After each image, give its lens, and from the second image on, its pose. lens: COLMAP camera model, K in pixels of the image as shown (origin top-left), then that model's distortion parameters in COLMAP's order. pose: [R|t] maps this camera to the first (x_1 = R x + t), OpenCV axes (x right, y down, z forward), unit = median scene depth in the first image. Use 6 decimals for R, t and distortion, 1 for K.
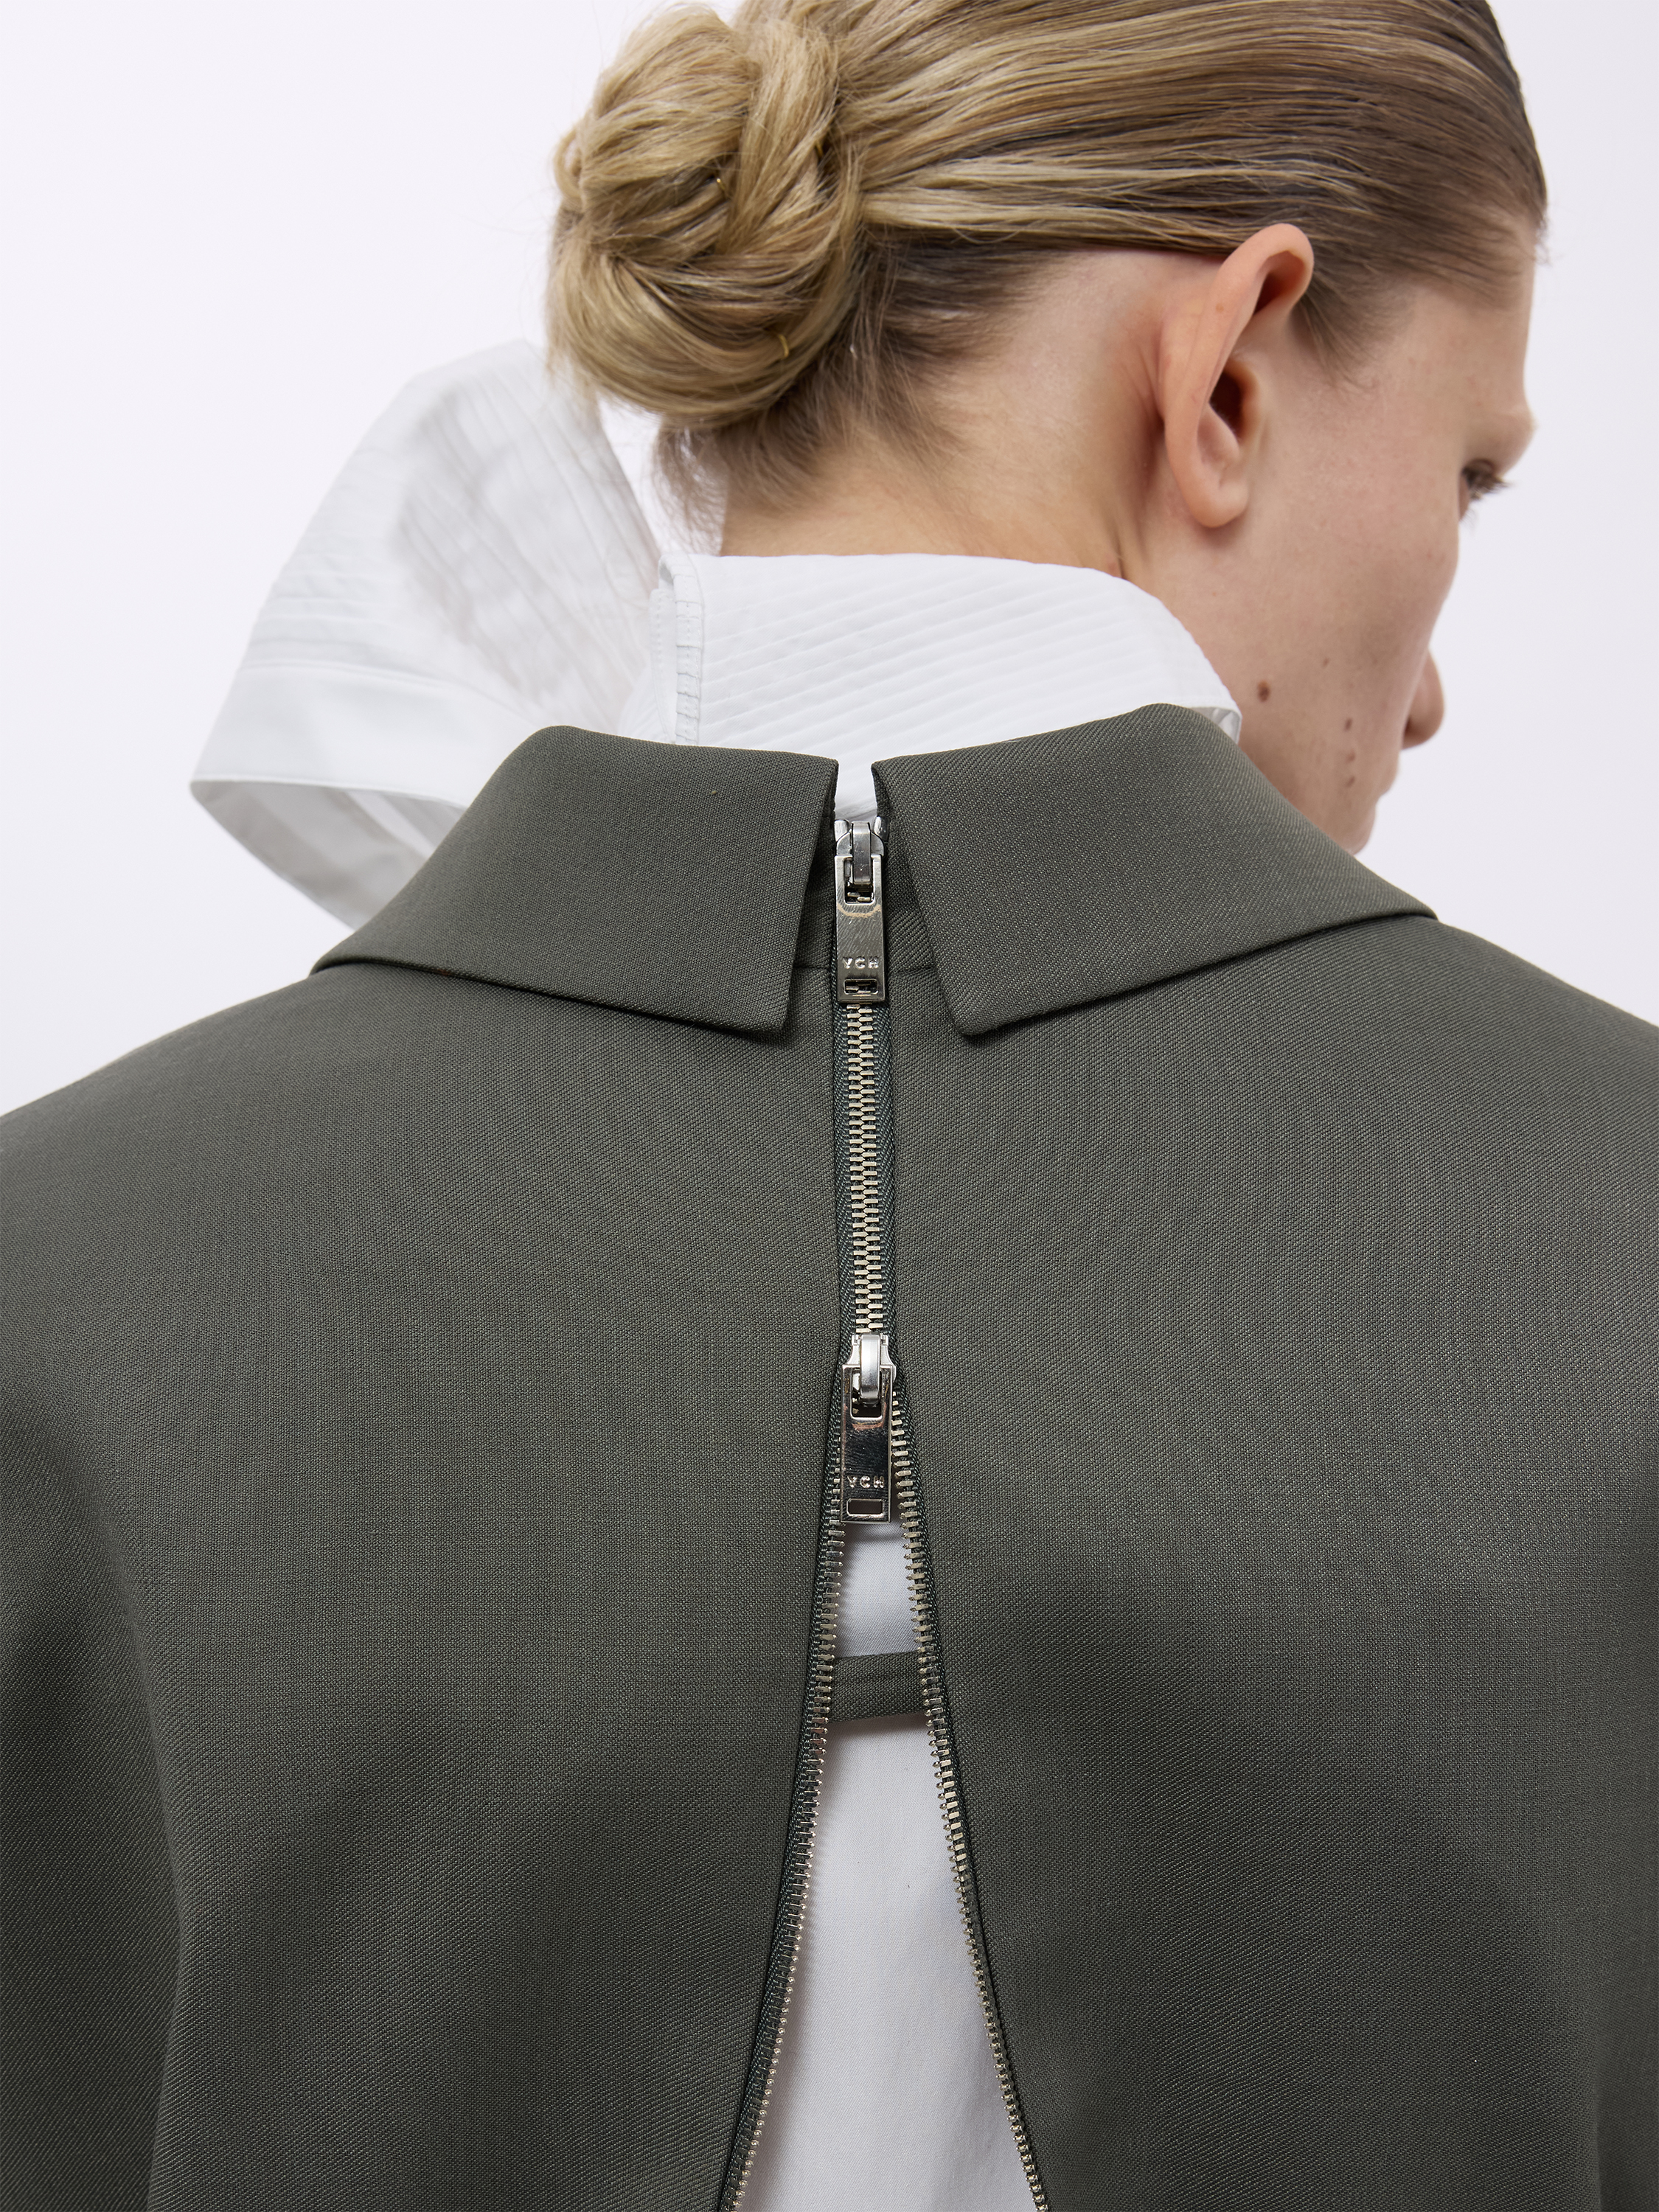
lens RADIAL K [[2072.5, 0, 833.2], [0, 2072.5, 1173.5], [0, 0, 1]] dist [-0.057534, 0.003392]
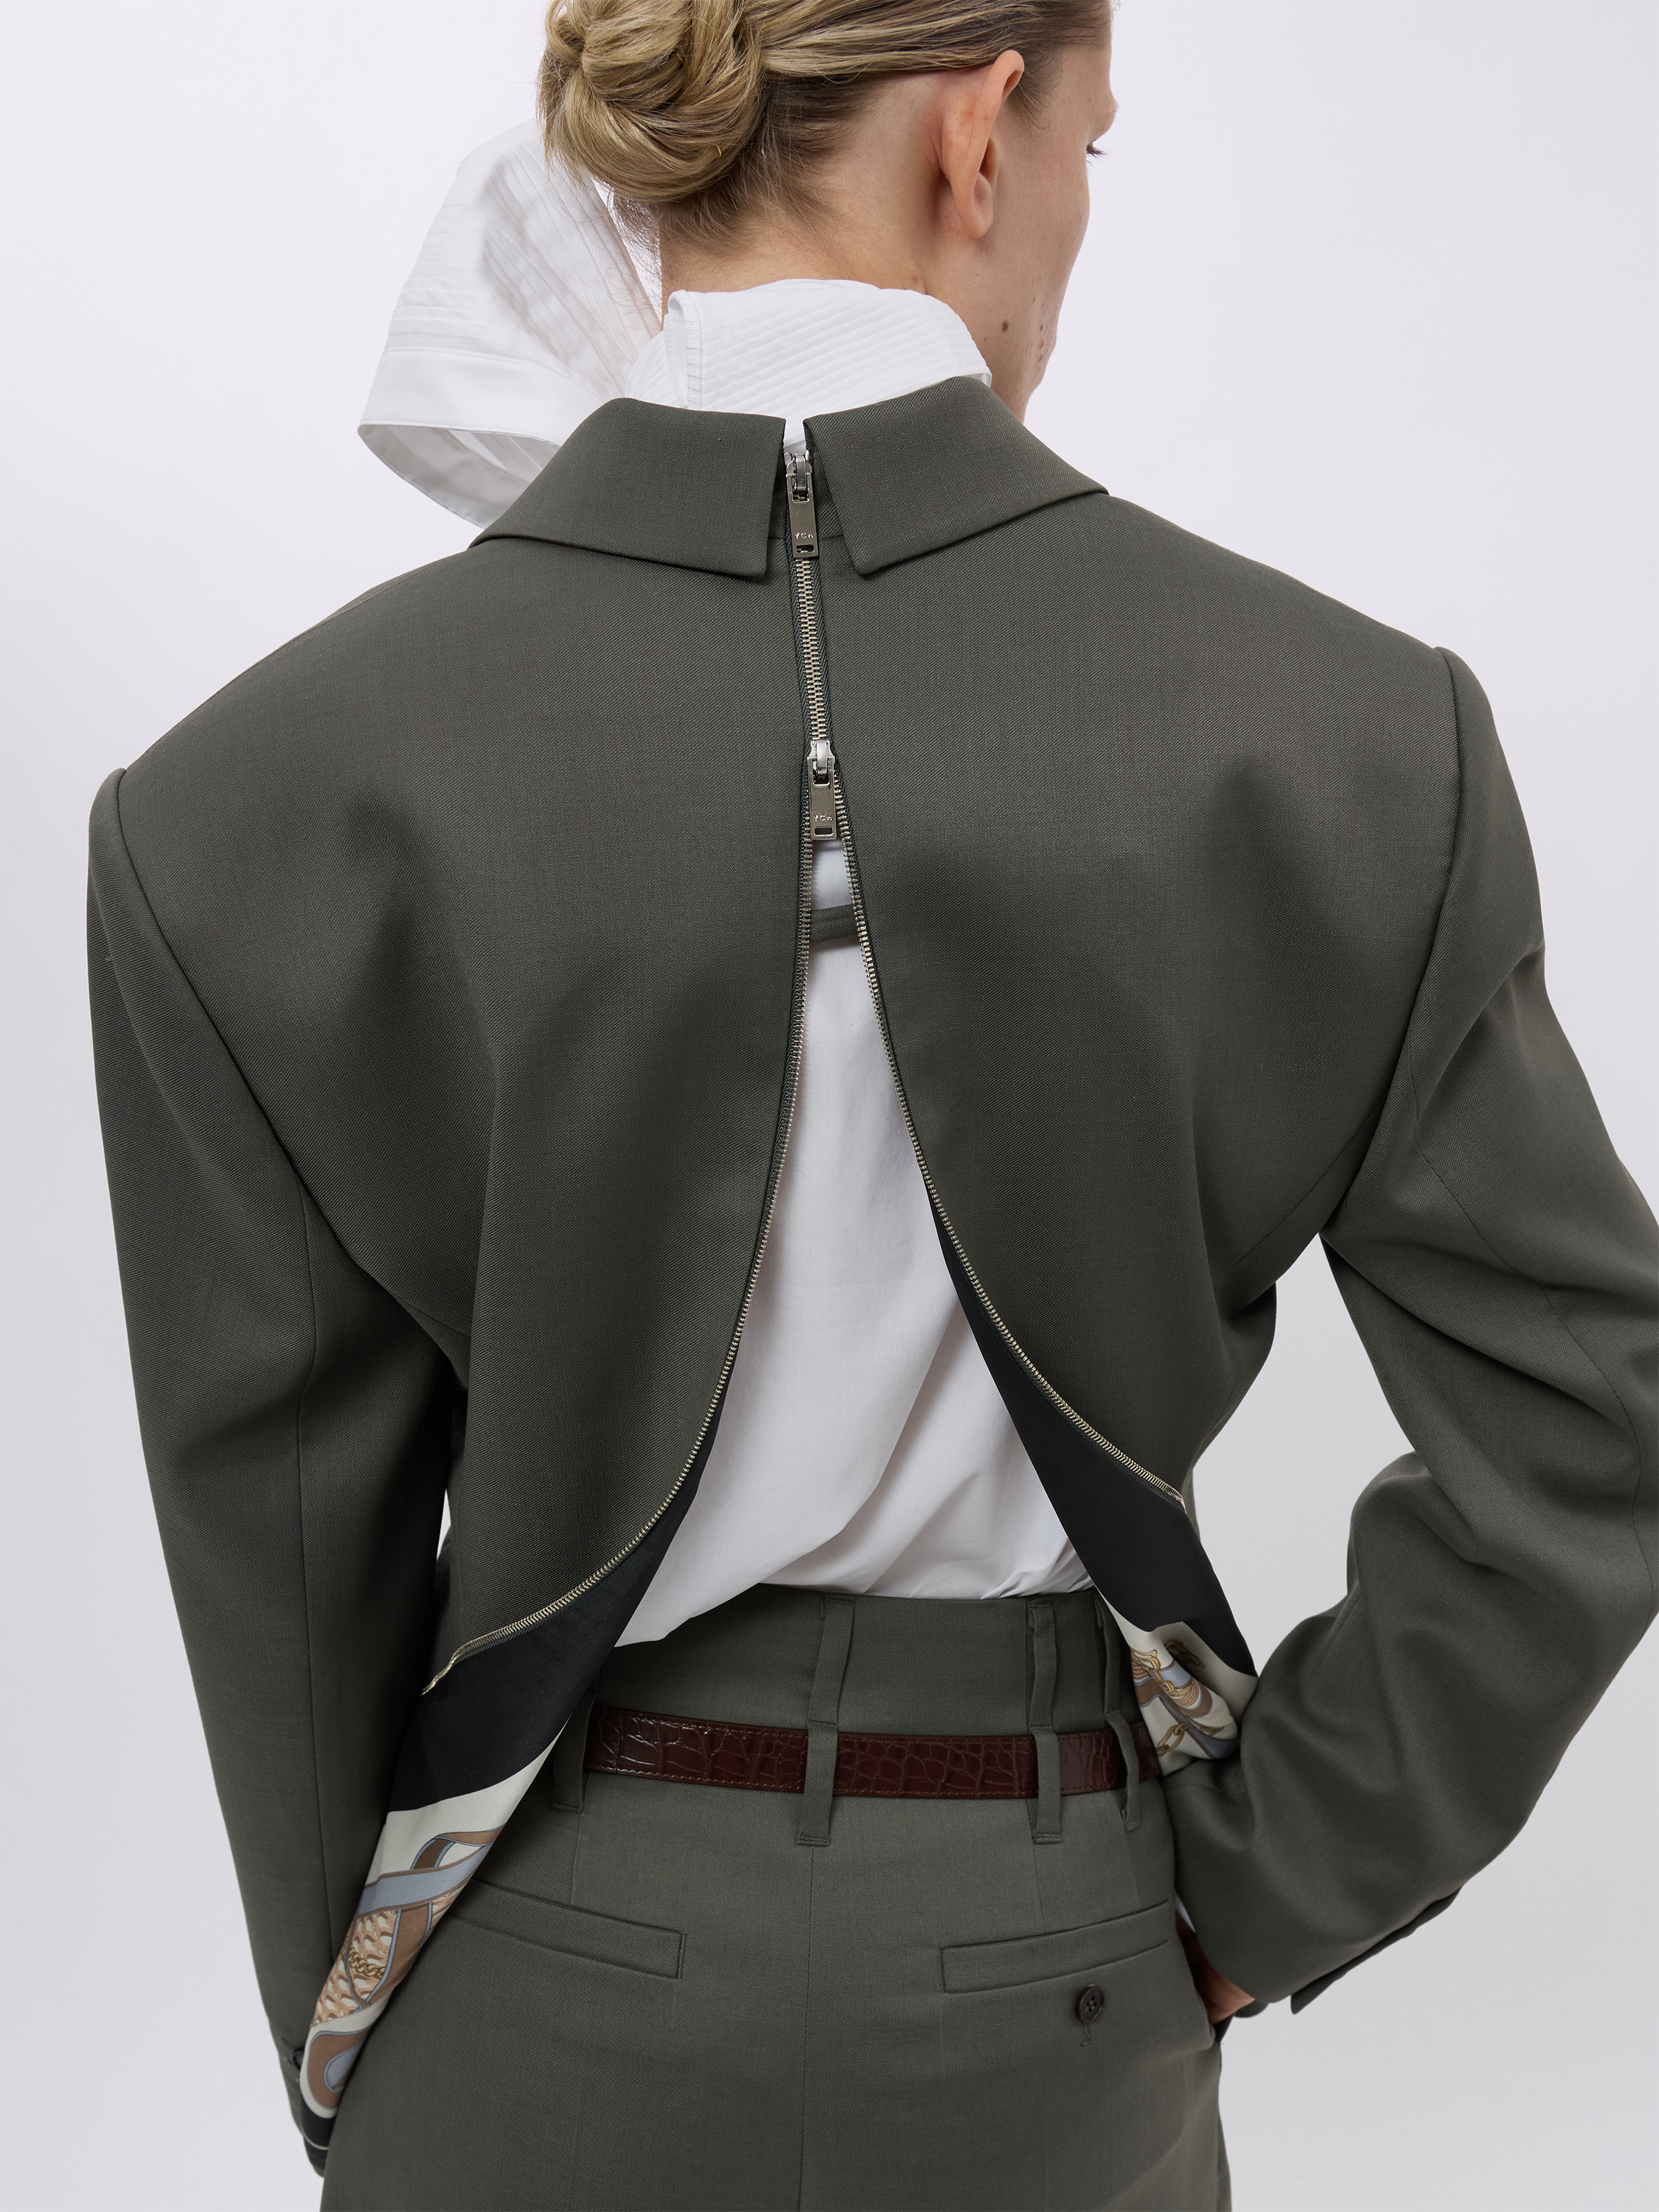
lens RADIAL K [[1795.5, 0, 829.5], [0, 1795.5, 1106.0], [0, 0, 1]] dist [0.046333, -0.203871]
pose [[0.988672, -0.076117, 0.129363, -0.206177], [0.043490, 0.970176, 0.238469, 0.009637], [-0.143656, -0.230141, 0.962496, -0.649598]]
